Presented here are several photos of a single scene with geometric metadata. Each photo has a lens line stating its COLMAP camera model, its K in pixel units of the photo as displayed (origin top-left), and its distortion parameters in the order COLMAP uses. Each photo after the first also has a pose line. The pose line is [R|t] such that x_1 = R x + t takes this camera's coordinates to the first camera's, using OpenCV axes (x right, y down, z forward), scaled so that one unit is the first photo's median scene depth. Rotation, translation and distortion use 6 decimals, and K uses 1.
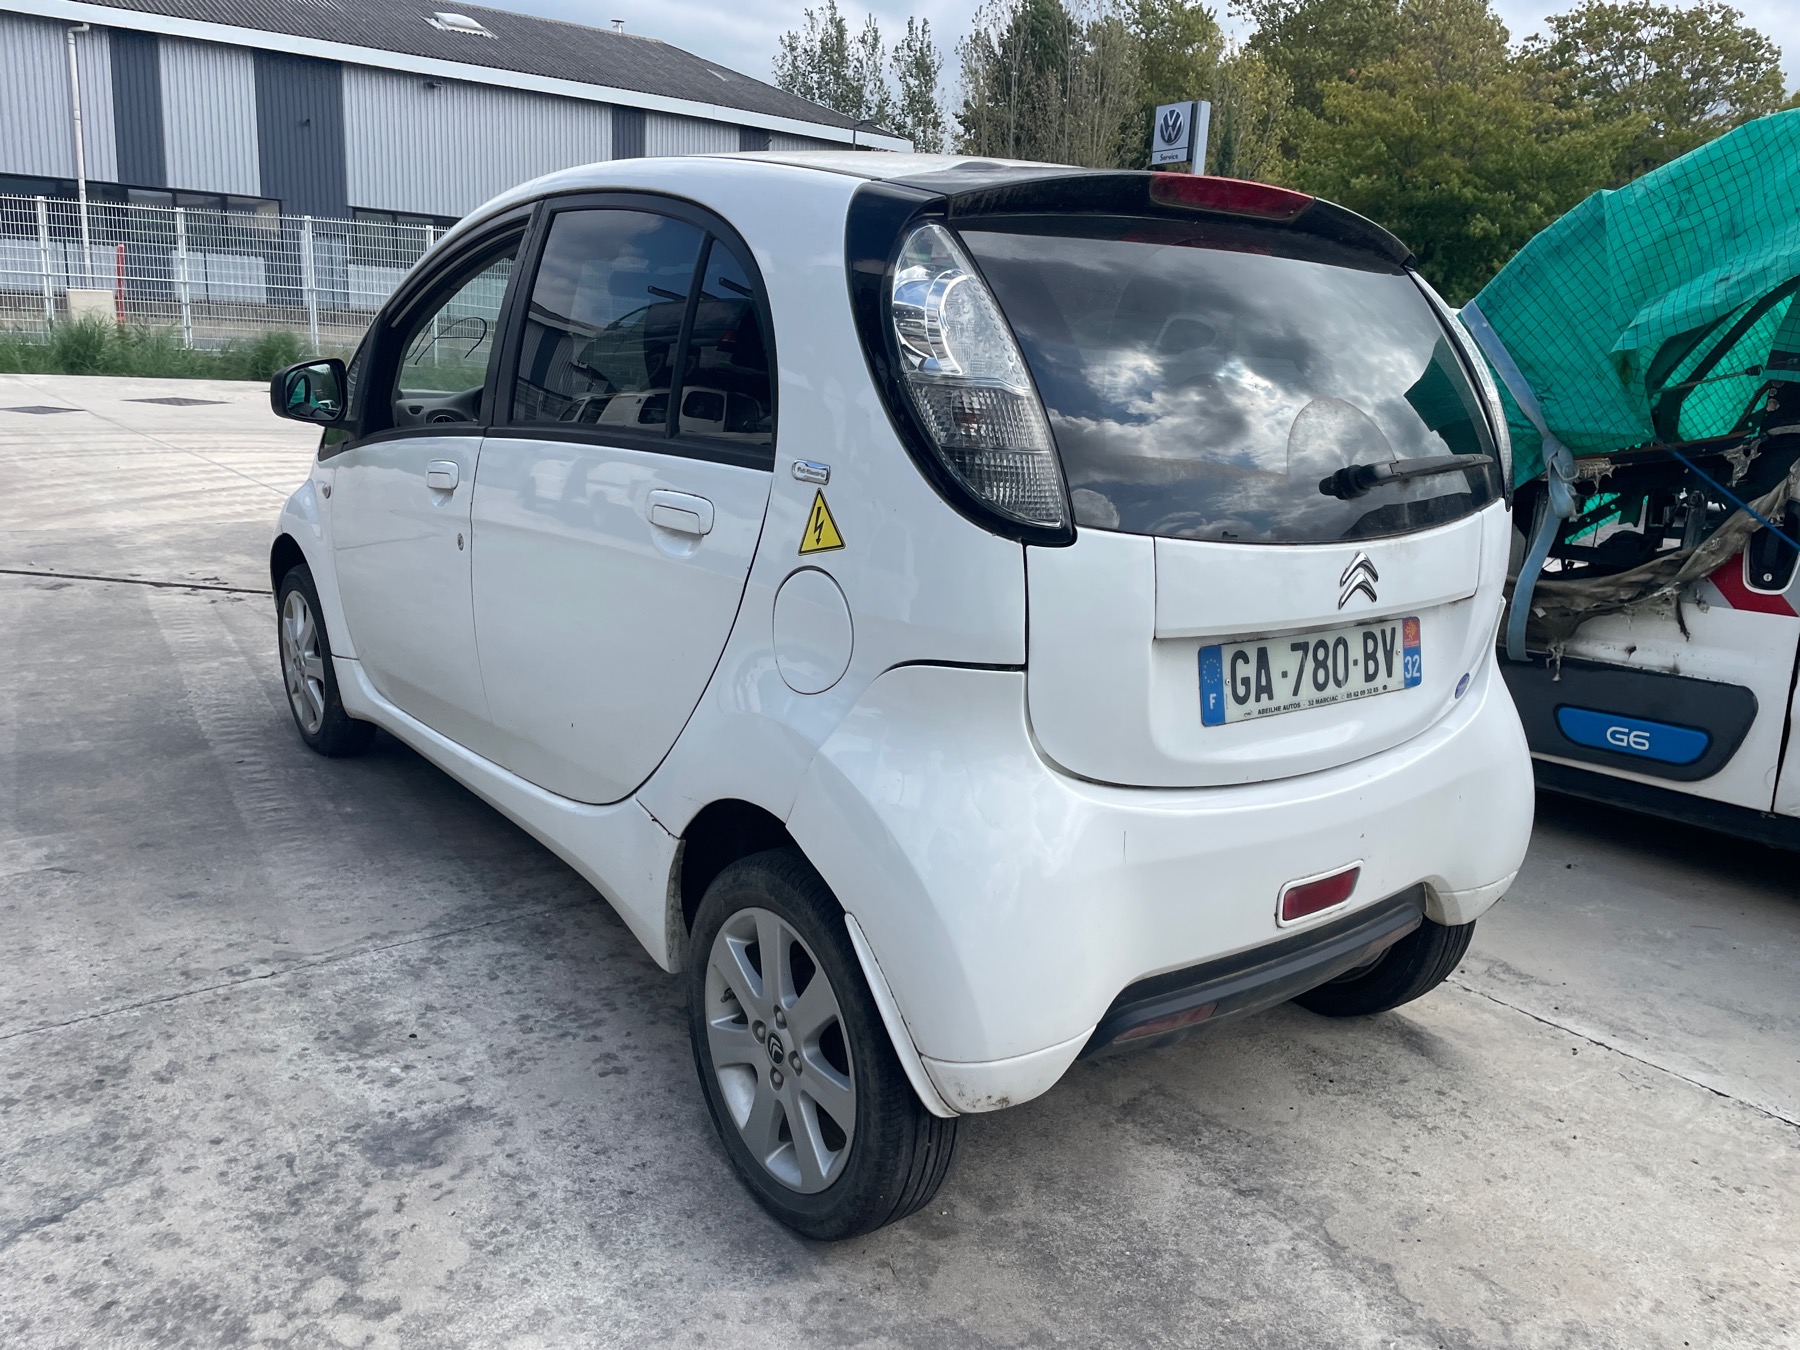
lens RADIAL K [[1343.9, 0, 891.2], [0, 1343.9, 666.4], [0, 0, 1]] dist [0.077439, -0.115340]
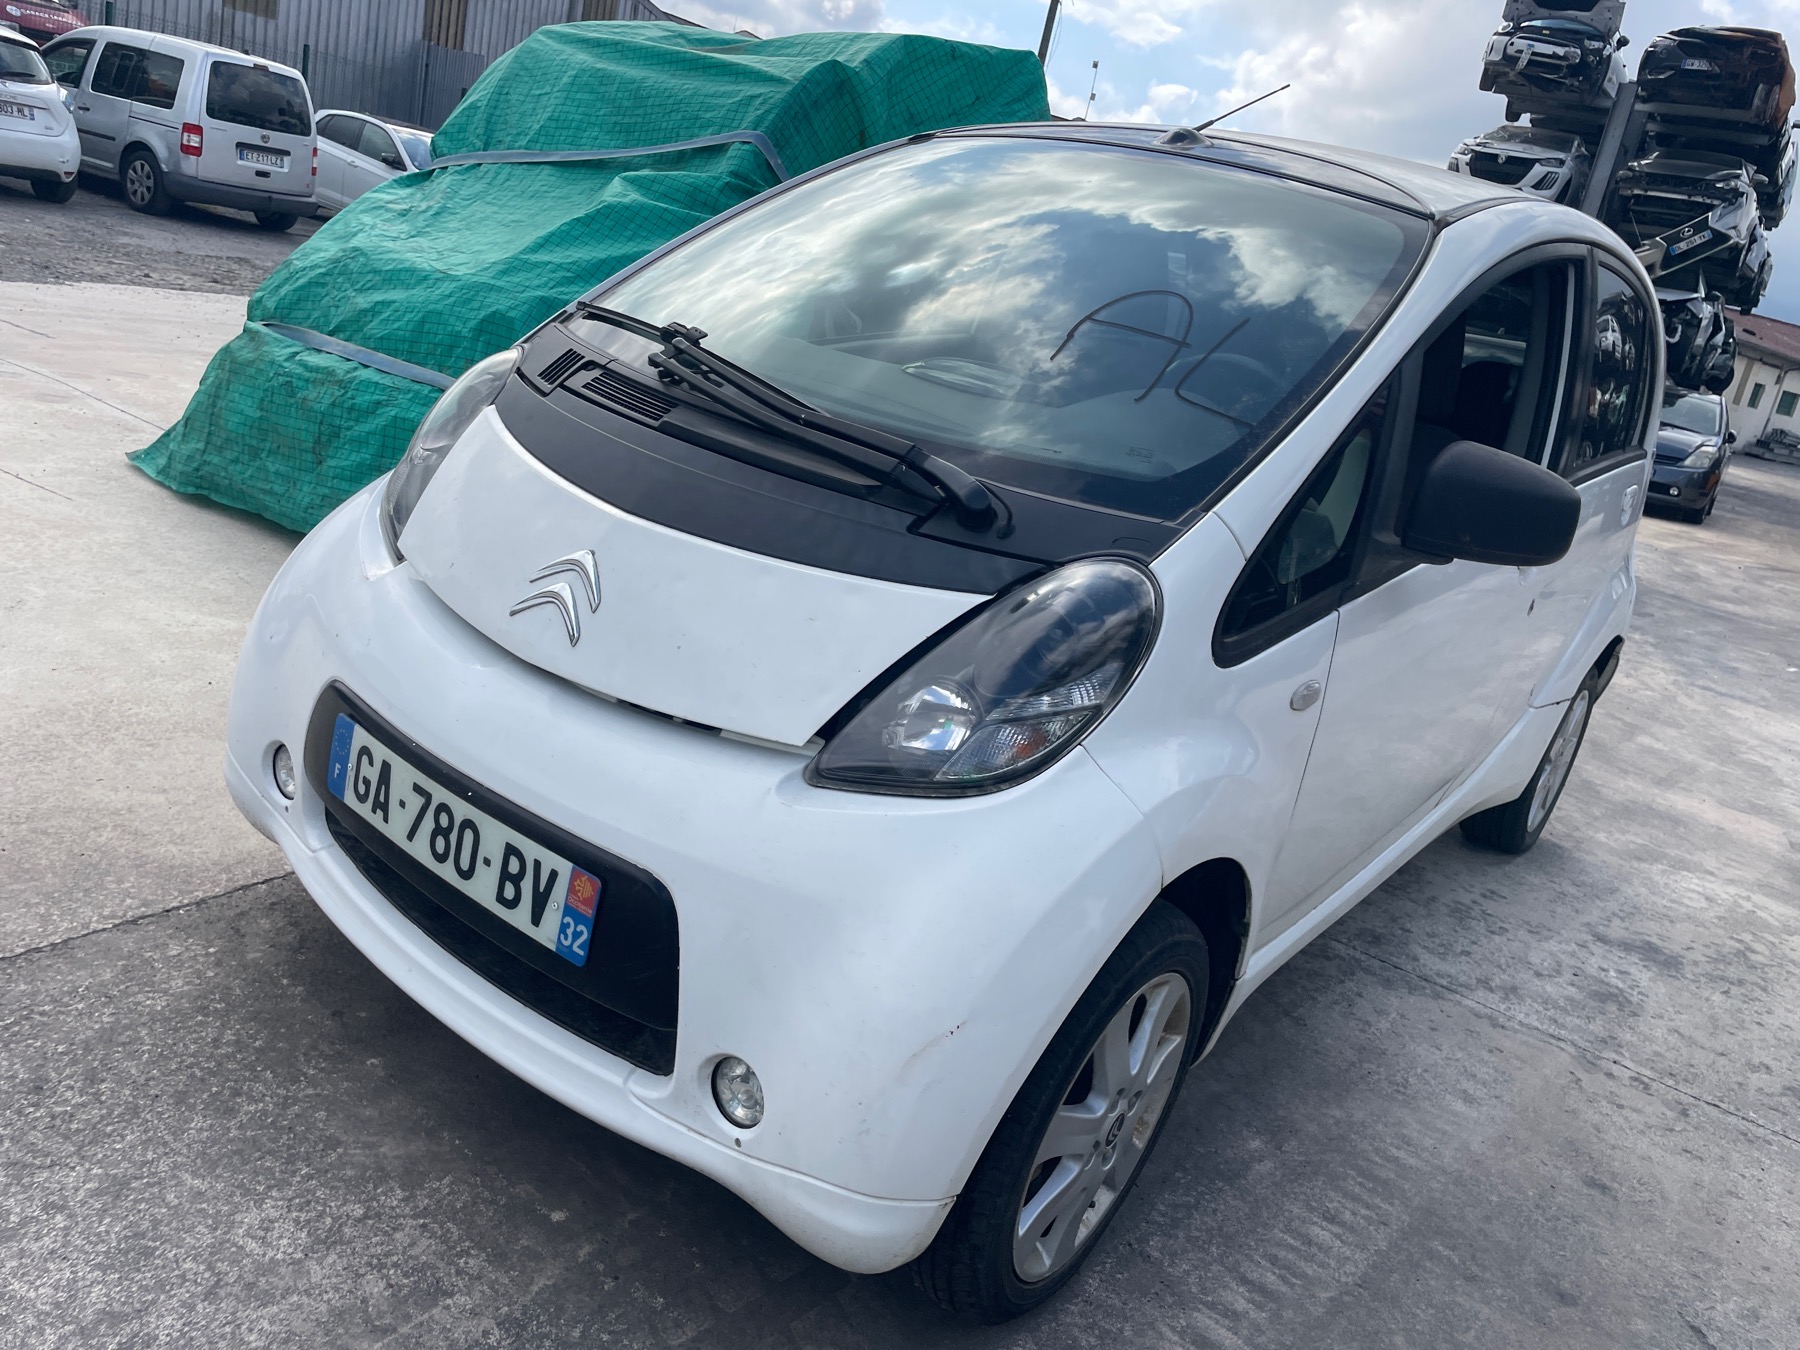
lens RADIAL K [[1354.4, 0, 908.9], [0, 1354.4, 665.7], [0, 0, 1]] dist [0.073948, -0.097773]
pose [[-0.248335, -0.394853, 0.884545, -1.163805], [0.019022, 0.910987, 0.411997, -0.499474], [-0.968487, 0.119139, -0.218719, 1.776080]]
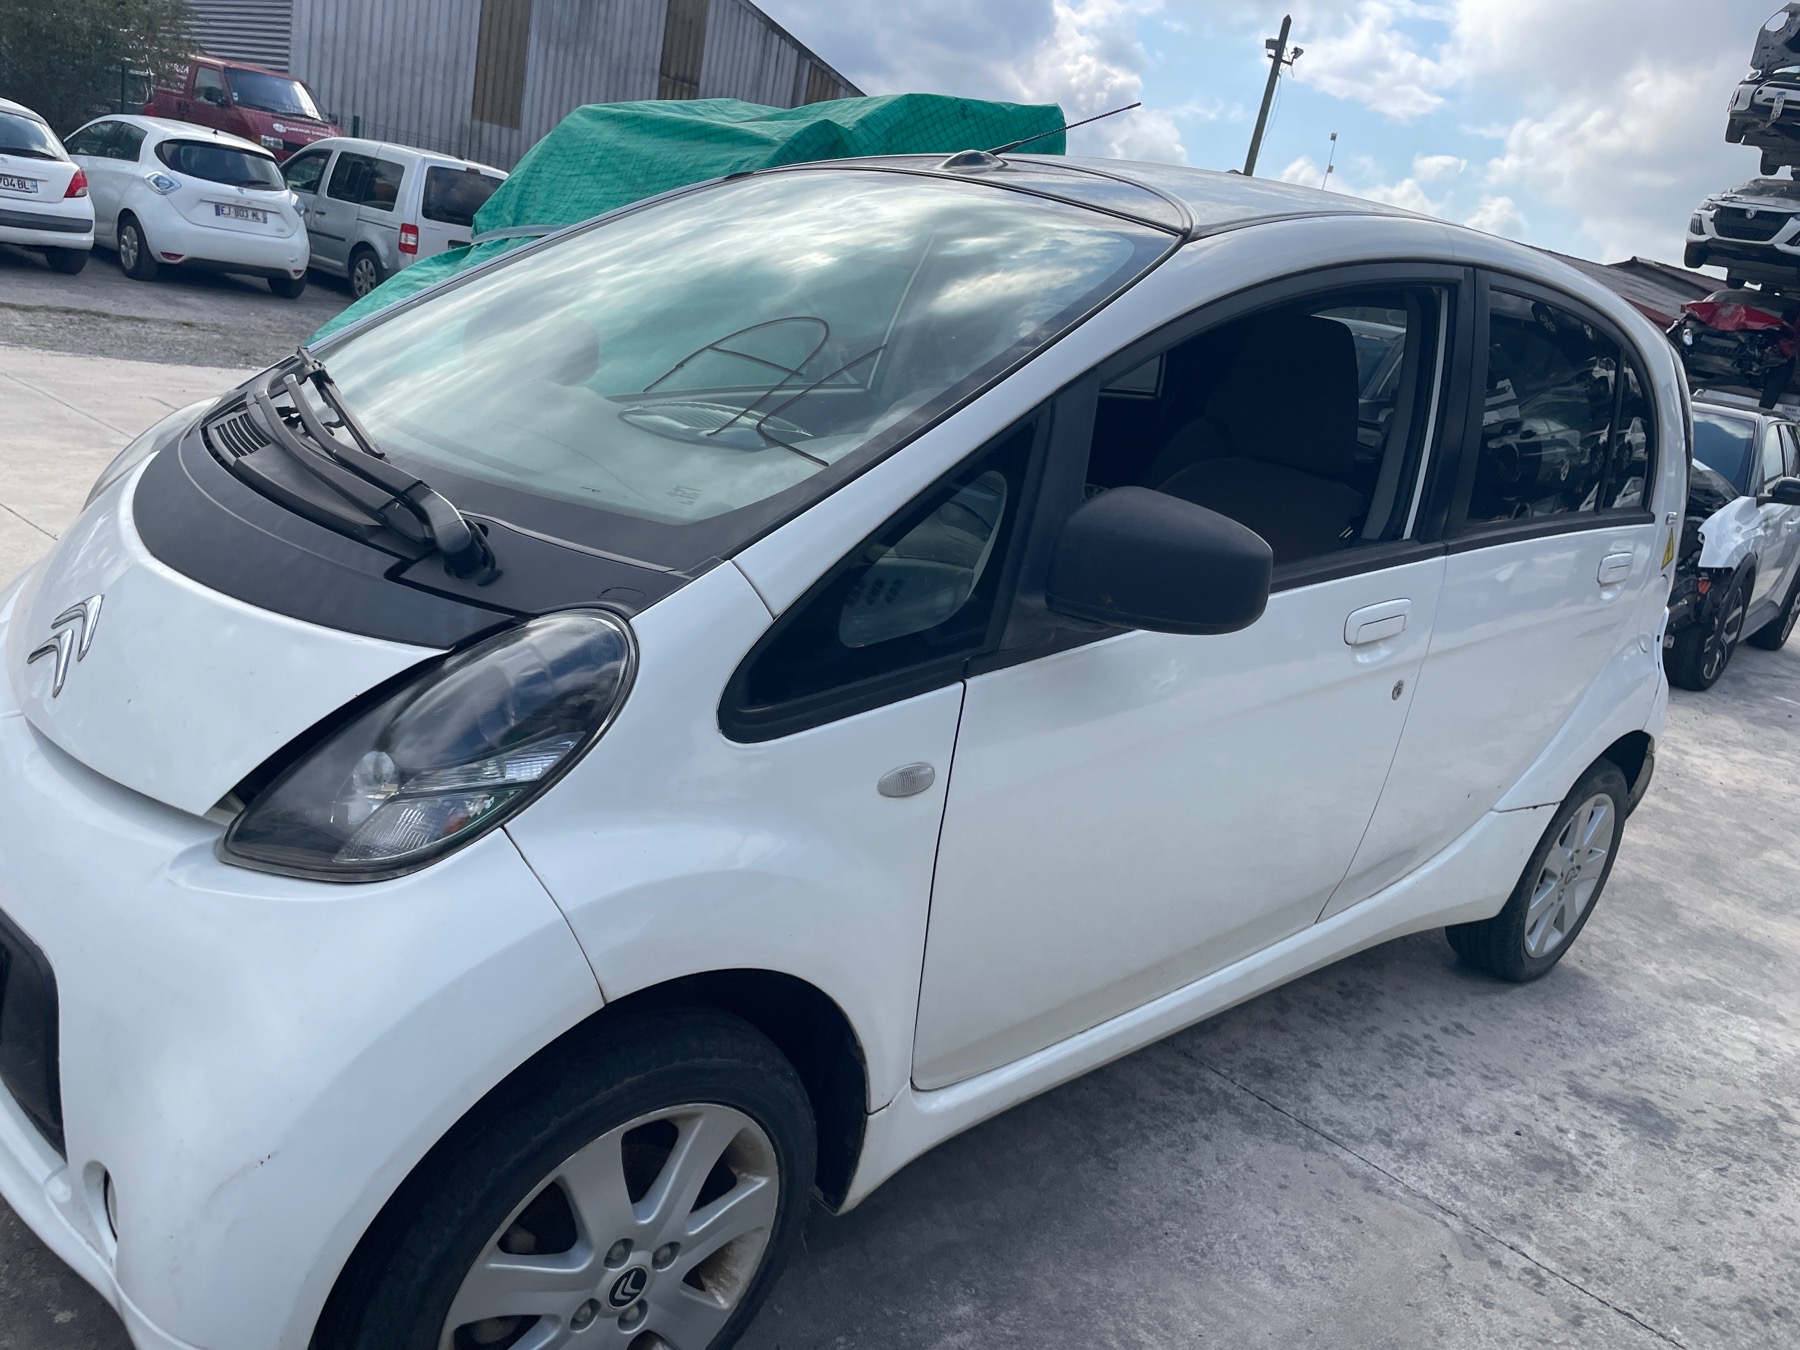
lens RADIAL K [[1354.2, 0, 901.8], [0, 1354.2, 671.6], [0, 0, 1]] dist [0.079807, -0.103175]
pose [[-0.077466, -0.351365, 0.933028, -1.136058], [0.061817, 0.932347, 0.356241, -0.446732], [-0.995077, 0.085273, -0.050505, 1.445711]]
